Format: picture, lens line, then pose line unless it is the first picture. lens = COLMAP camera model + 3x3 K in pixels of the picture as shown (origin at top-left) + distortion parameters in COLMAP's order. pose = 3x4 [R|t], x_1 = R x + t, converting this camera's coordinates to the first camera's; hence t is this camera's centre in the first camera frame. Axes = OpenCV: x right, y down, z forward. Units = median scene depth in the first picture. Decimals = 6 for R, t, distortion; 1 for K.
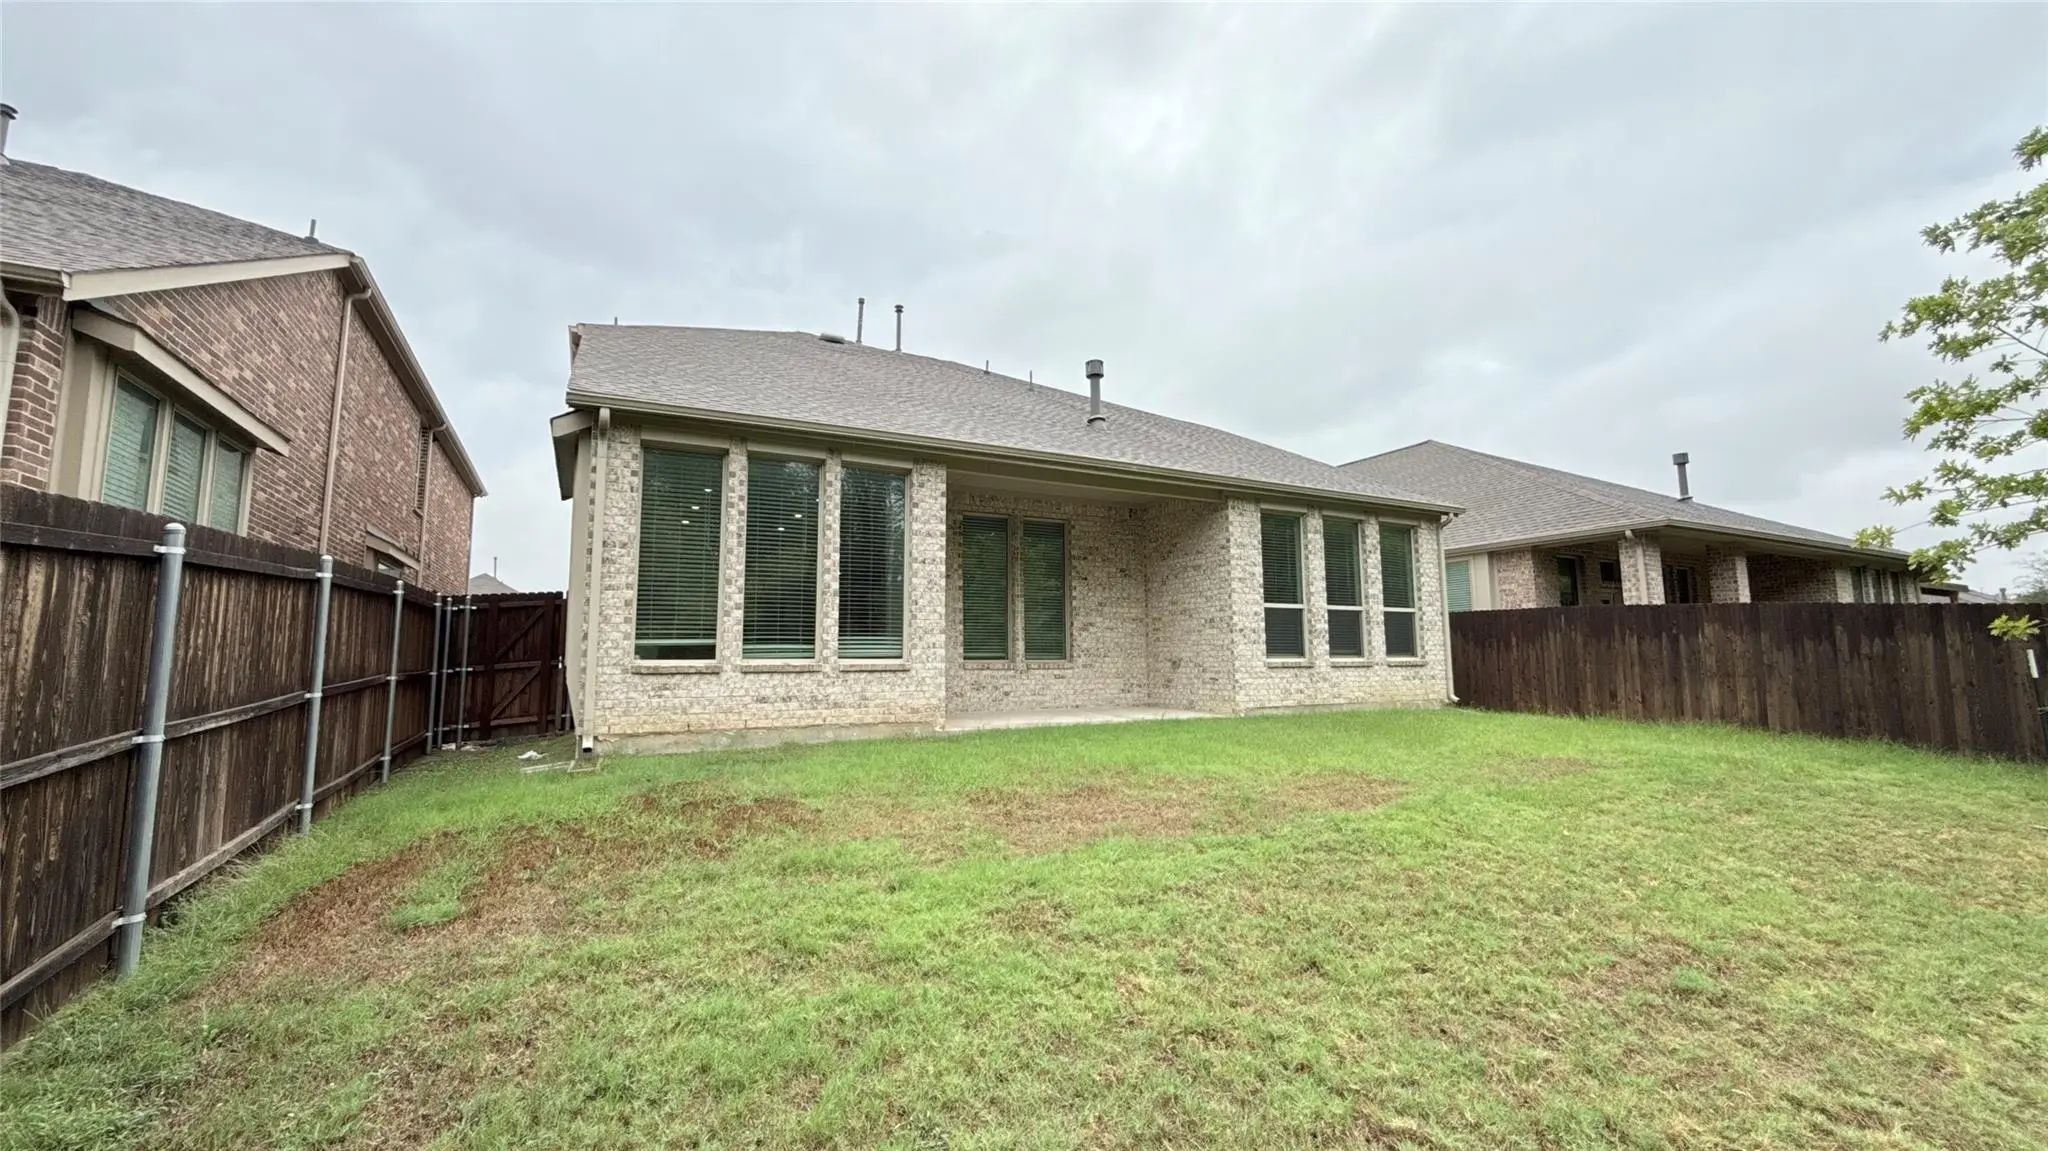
lens RADIAL K [[807.0, 0, 1020.0], [0, 807.0, 571.3], [0, 0, 1]] dist [-0.002367, 0.000321]
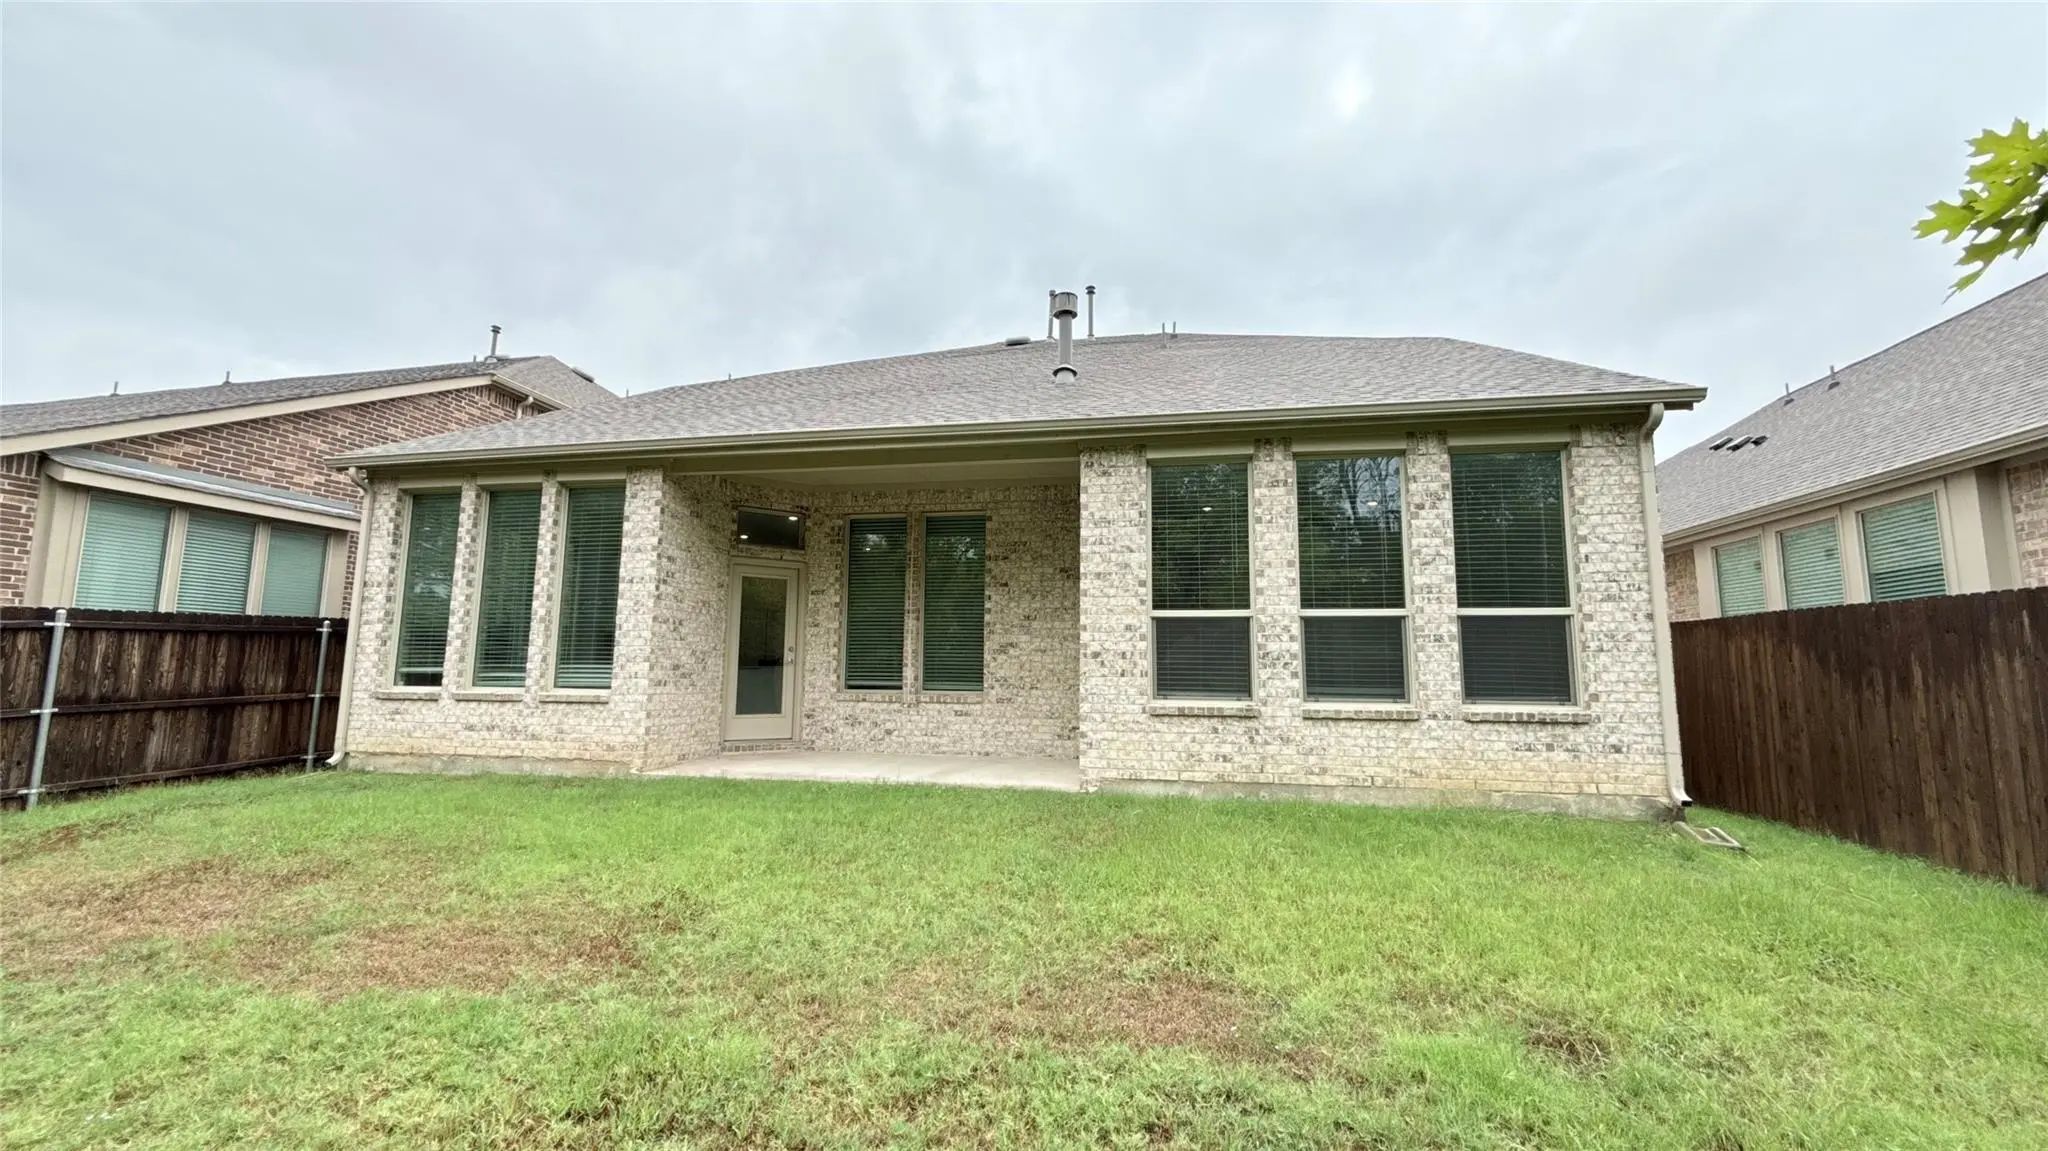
lens RADIAL K [[807.0, 0, 1019.6], [0, 807.0, 574.4], [0, 0, 1]] dist [-0.002367, 0.000321]
pose [[0.778705, -0.061634, -0.624356, 0.608152], [0.055218, 0.998034, -0.029653, 0.024502], [0.624956, -0.011385, 0.780577, 0.450054]]
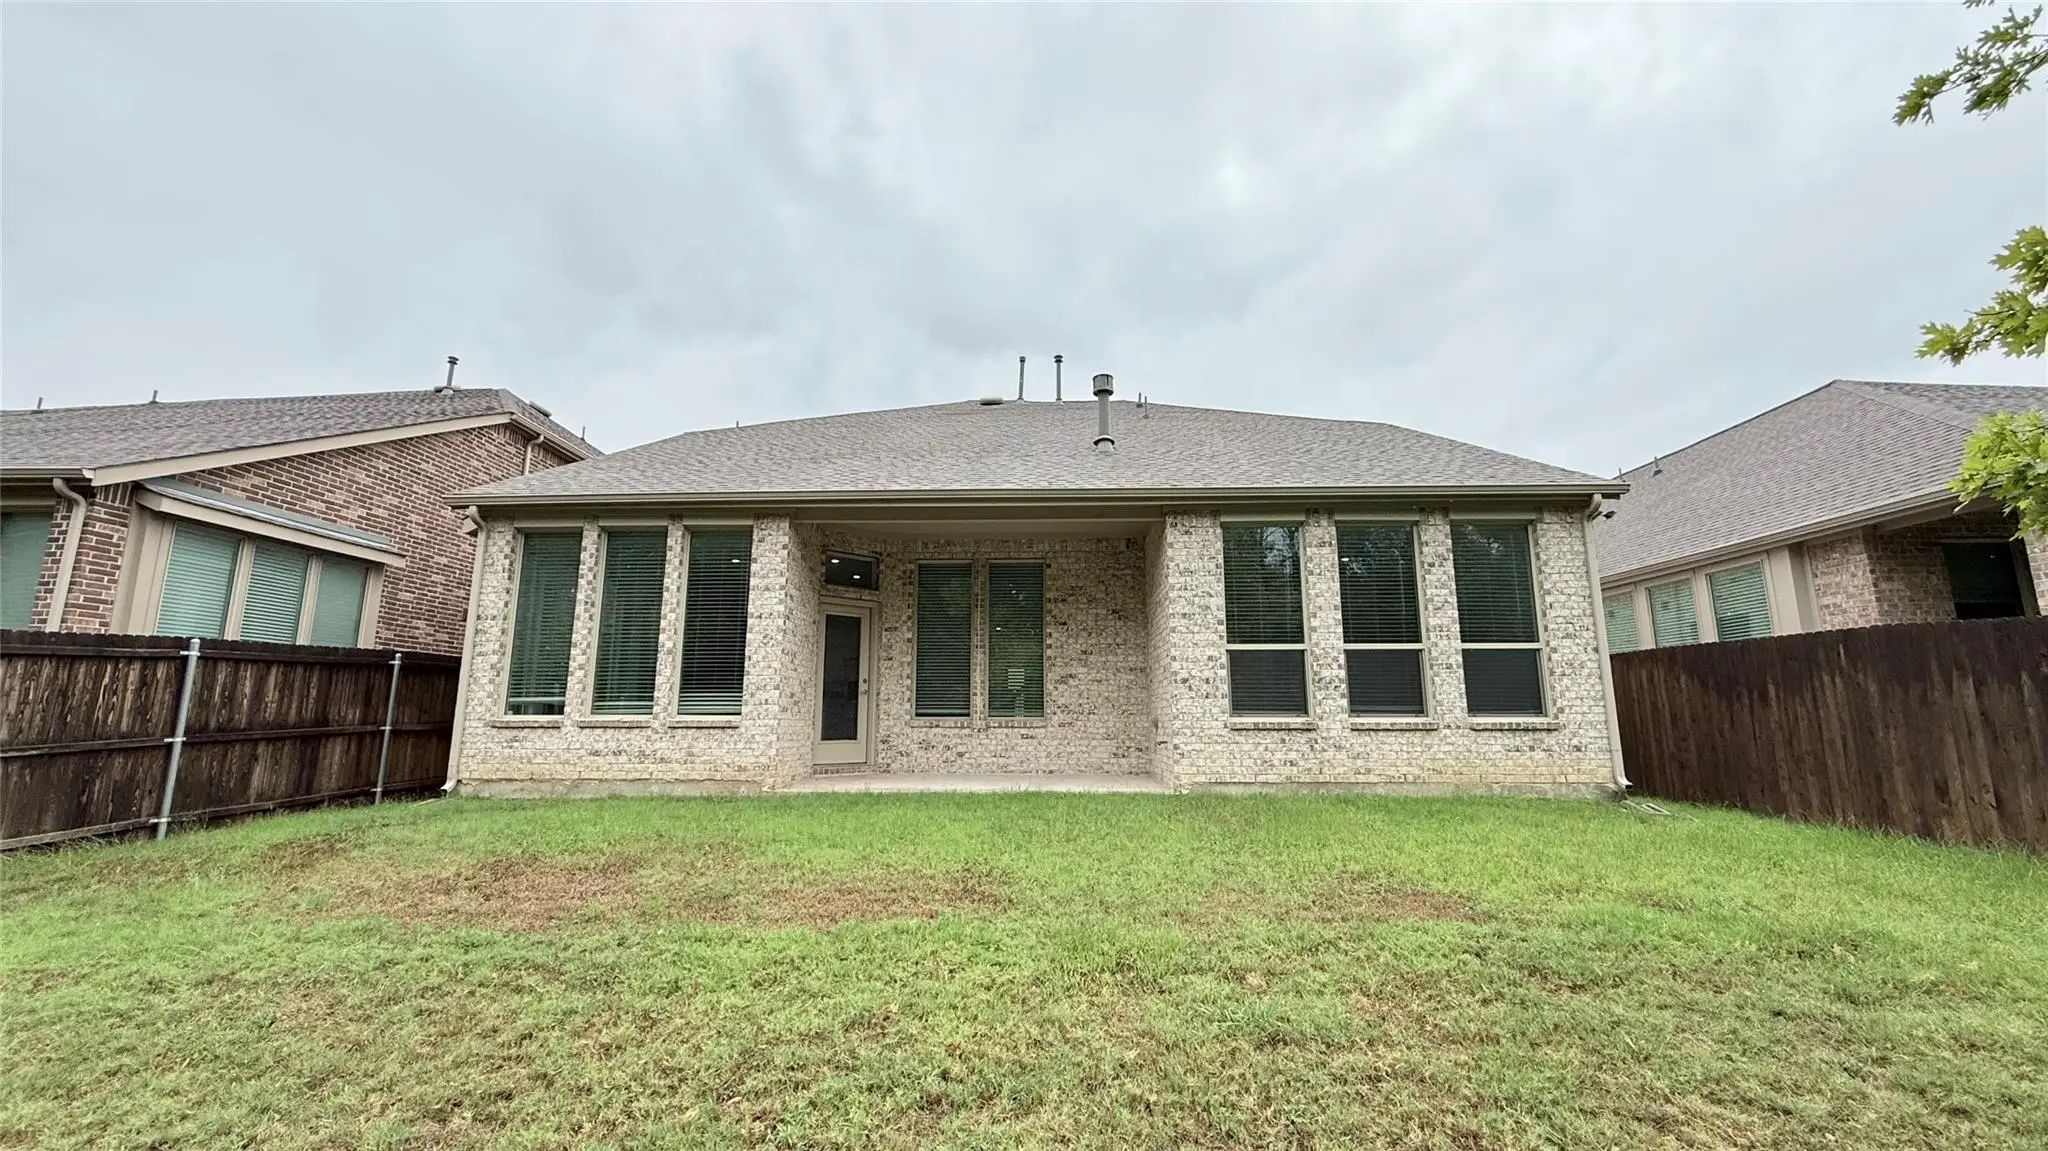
lens RADIAL K [[807.0, 0, 1020.0], [0, 807.0, 574.0], [0, 0, 1]] dist [-0.002367, 0.000321]
pose [[0.865430, -0.080883, -0.494458, 0.511932], [0.049450, 0.995854, -0.076350, 0.021511], [0.498583, 0.041625, 0.865842, 0.235731]]
